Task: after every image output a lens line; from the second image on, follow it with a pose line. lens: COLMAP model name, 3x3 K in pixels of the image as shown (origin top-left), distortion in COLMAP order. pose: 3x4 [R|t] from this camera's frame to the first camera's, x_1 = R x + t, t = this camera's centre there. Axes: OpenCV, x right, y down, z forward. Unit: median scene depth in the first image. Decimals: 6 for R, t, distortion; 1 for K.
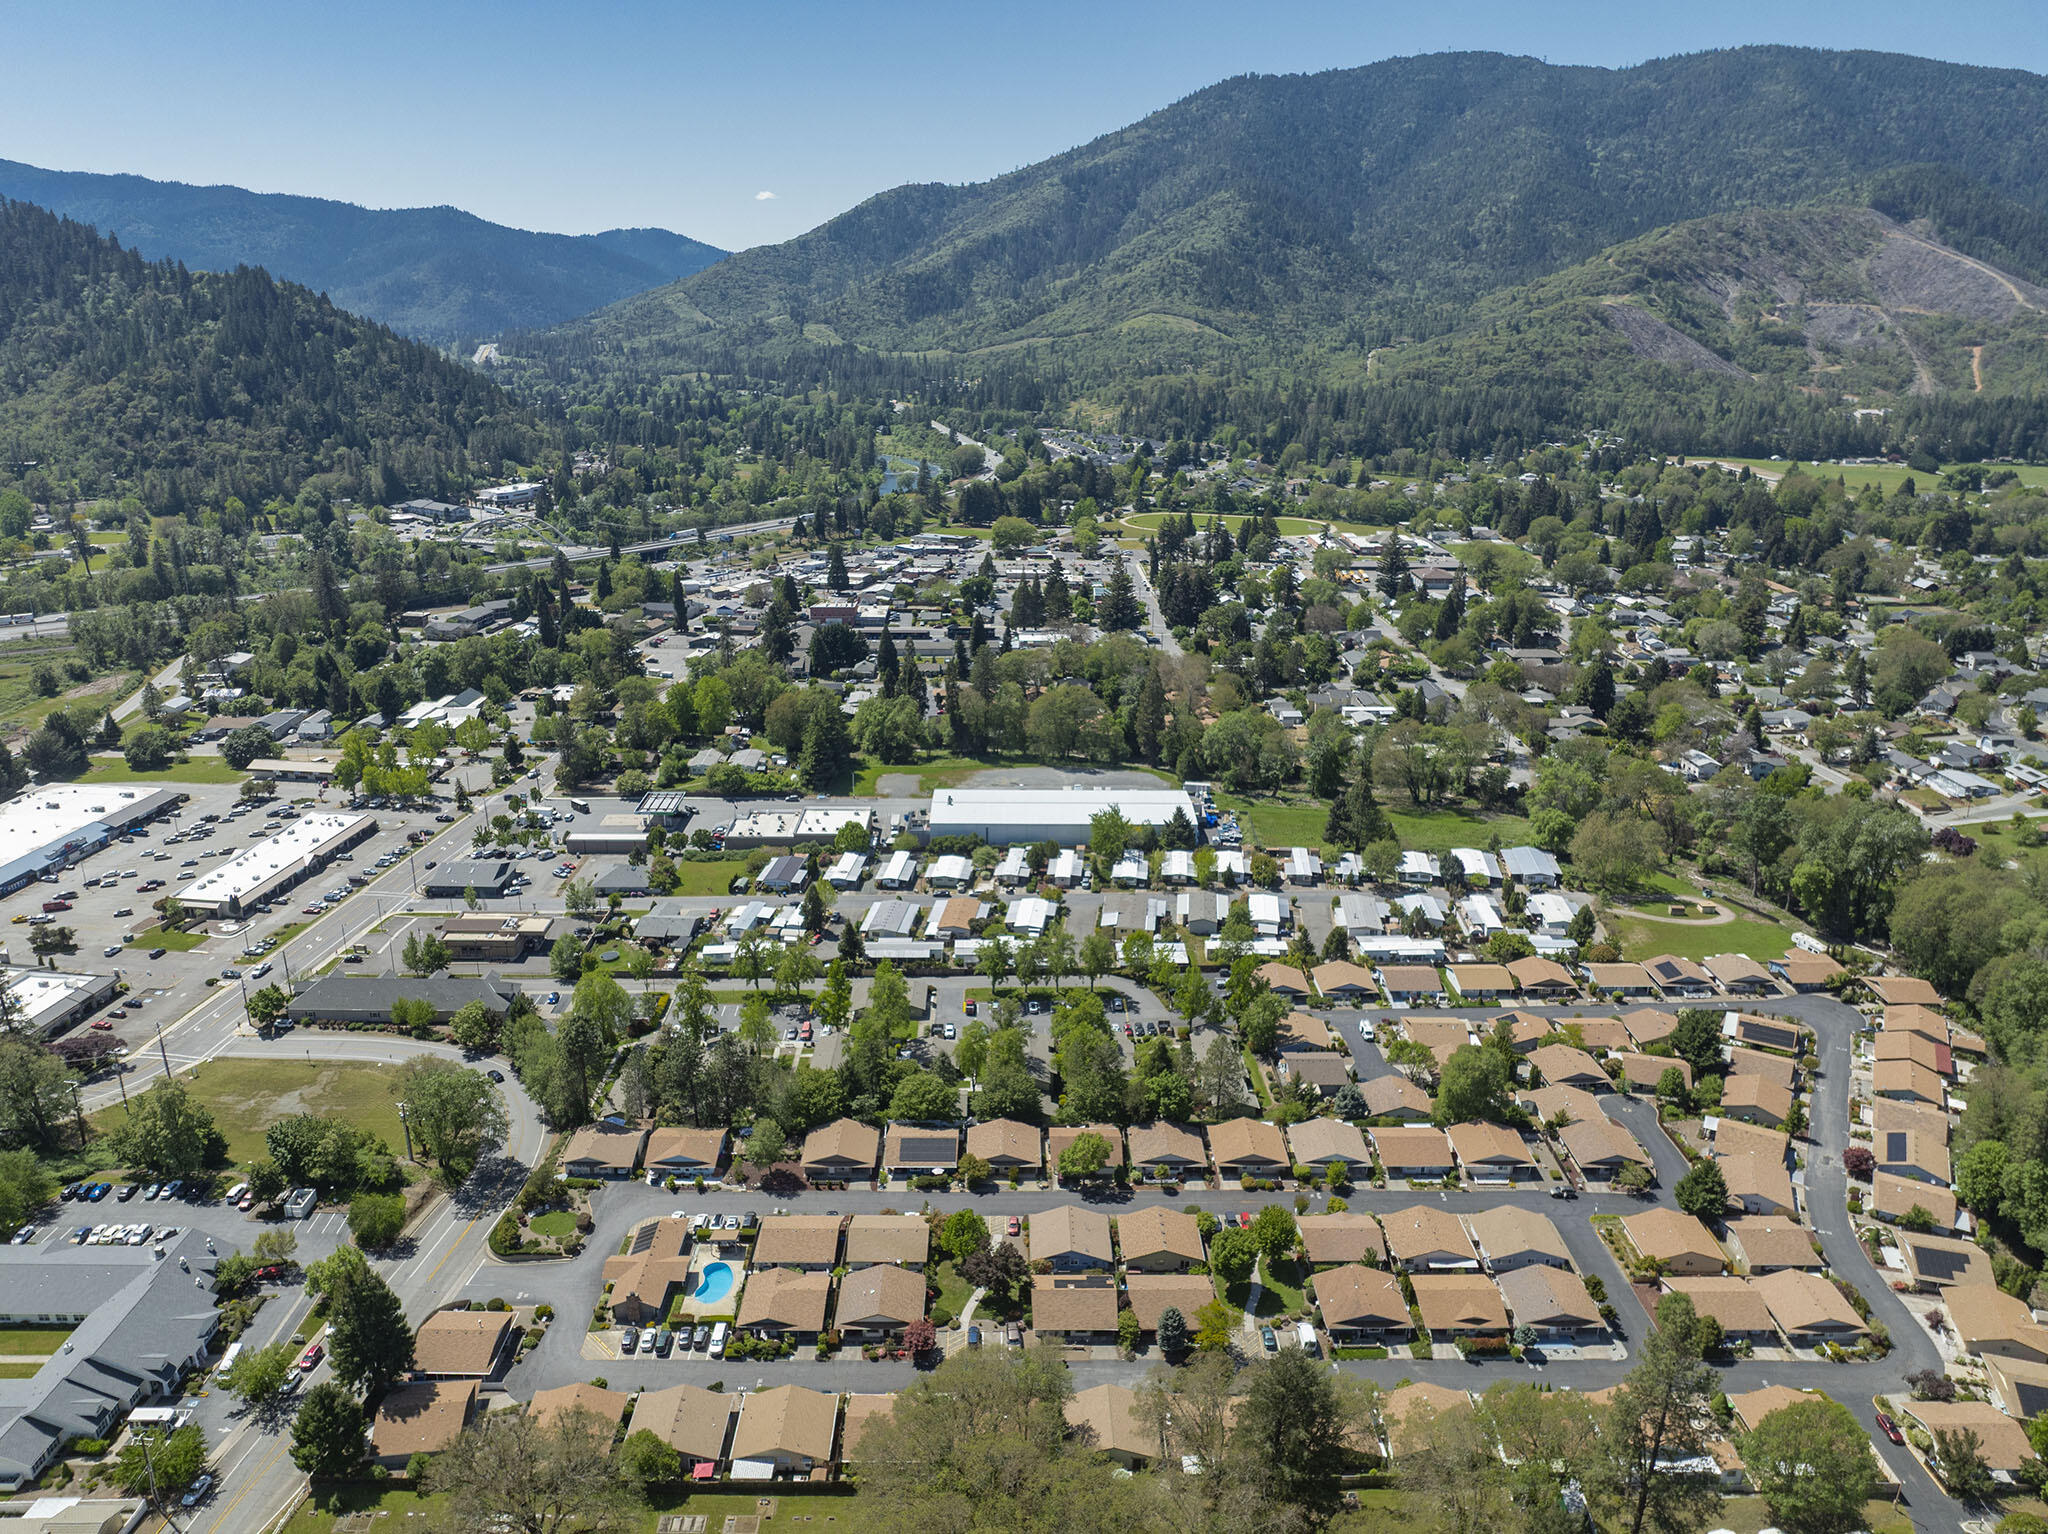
lens RADIAL K [[1404.7, 0, 1024.0], [0, 1404.7, 767.0], [0, 0, 1]] dist [-0.068023, 0.045202]
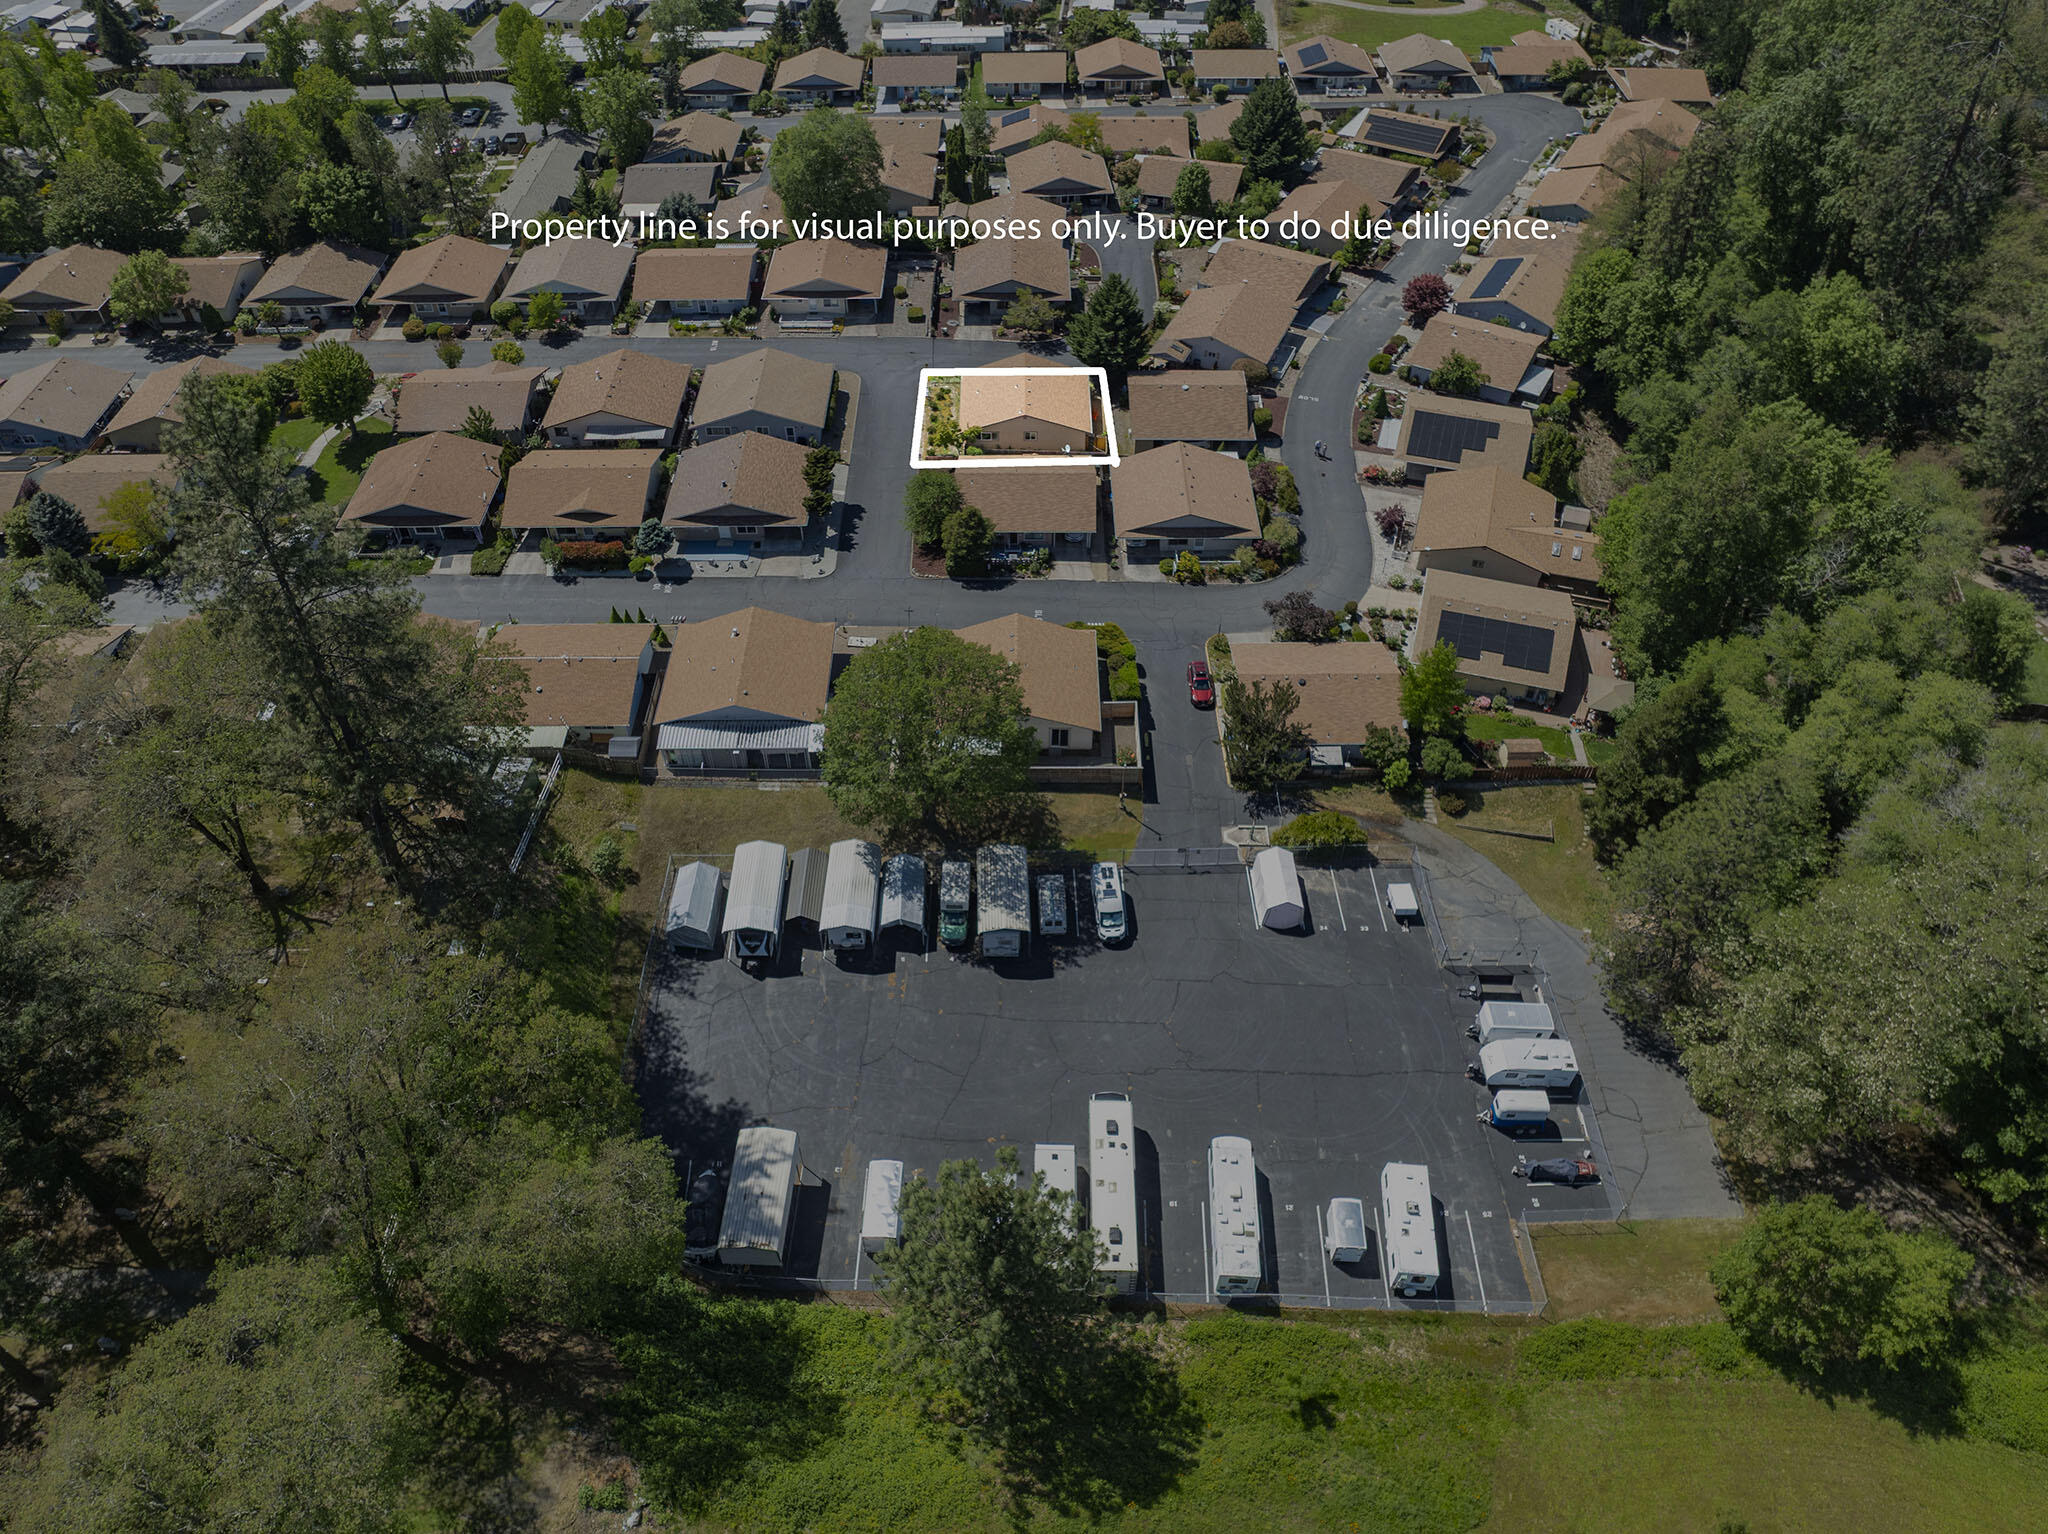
lens RADIAL K [[1443.3, 0, 1024.0], [0, 1443.3, 767.0], [0, 0, 1]] dist [-0.041548, -0.001526]
pose [[0.999972, -0.004874, 0.005714, 0.461717], [0.001731, 0.889917, 0.456119, 0.196992], [-0.007308, -0.456097, 0.889900, 0.368520]]
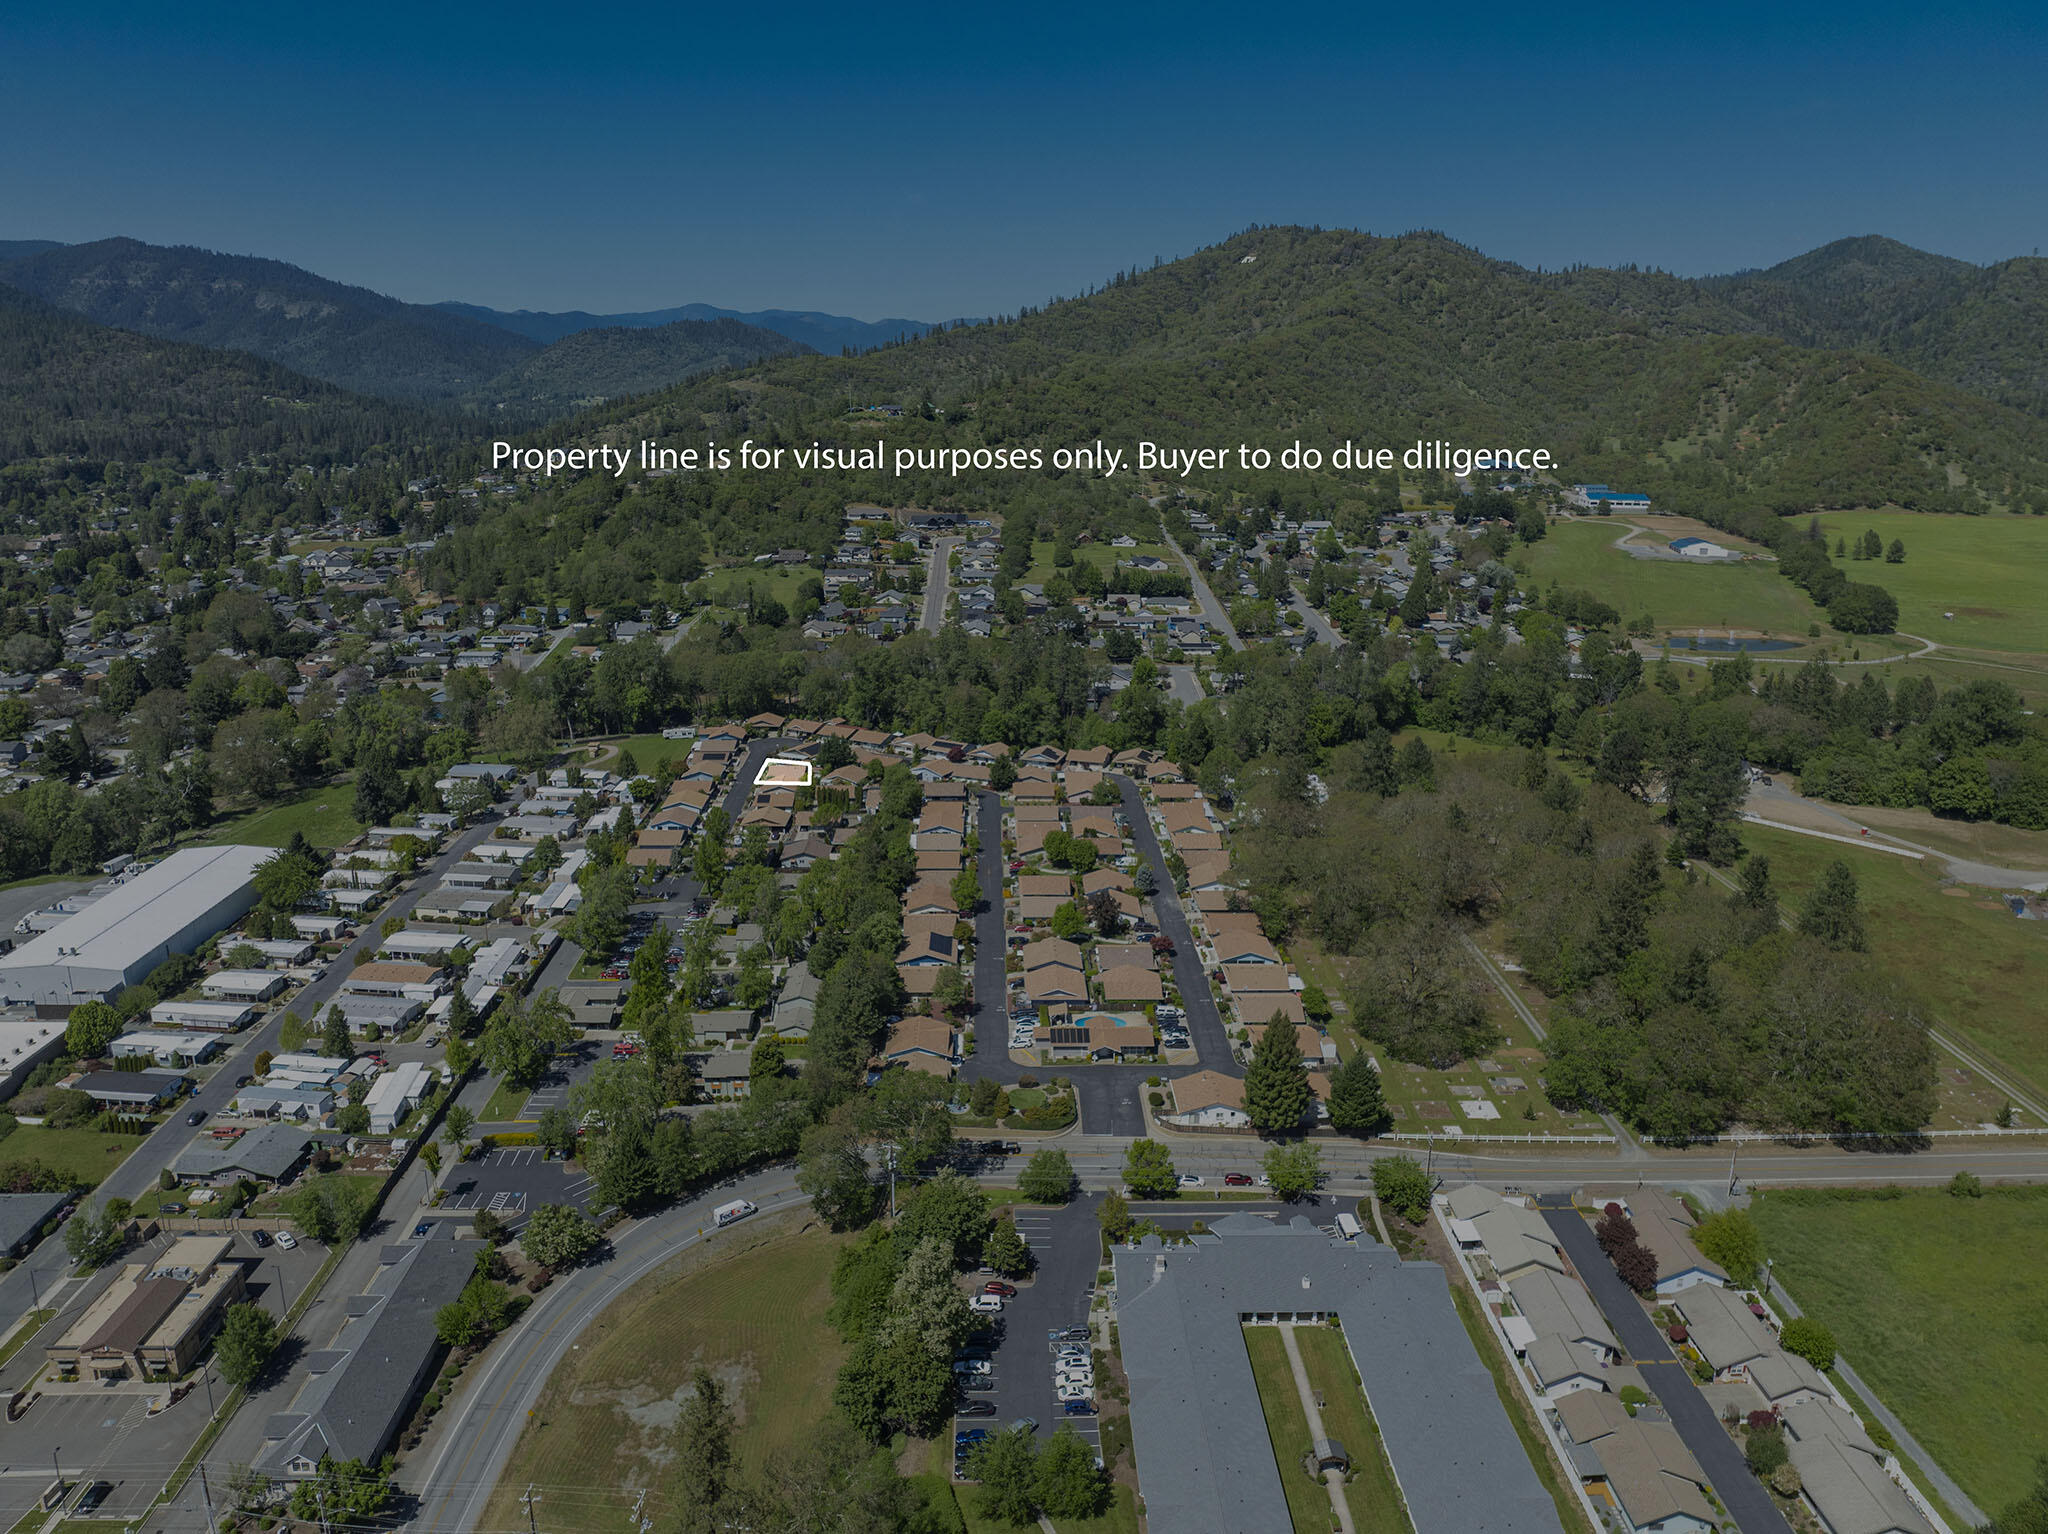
lens RADIAL K [[1443.3, 0, 1024.0], [0, 1443.3, 767.0], [0, 0, 1]] dist [-0.041548, -0.001526]
pose [[-0.055580, -0.277993, 0.958974, -1.646872], [0.252013, 0.925455, 0.282882, -0.322615], [-0.966126, 0.257396, 0.018621, 1.003599]]
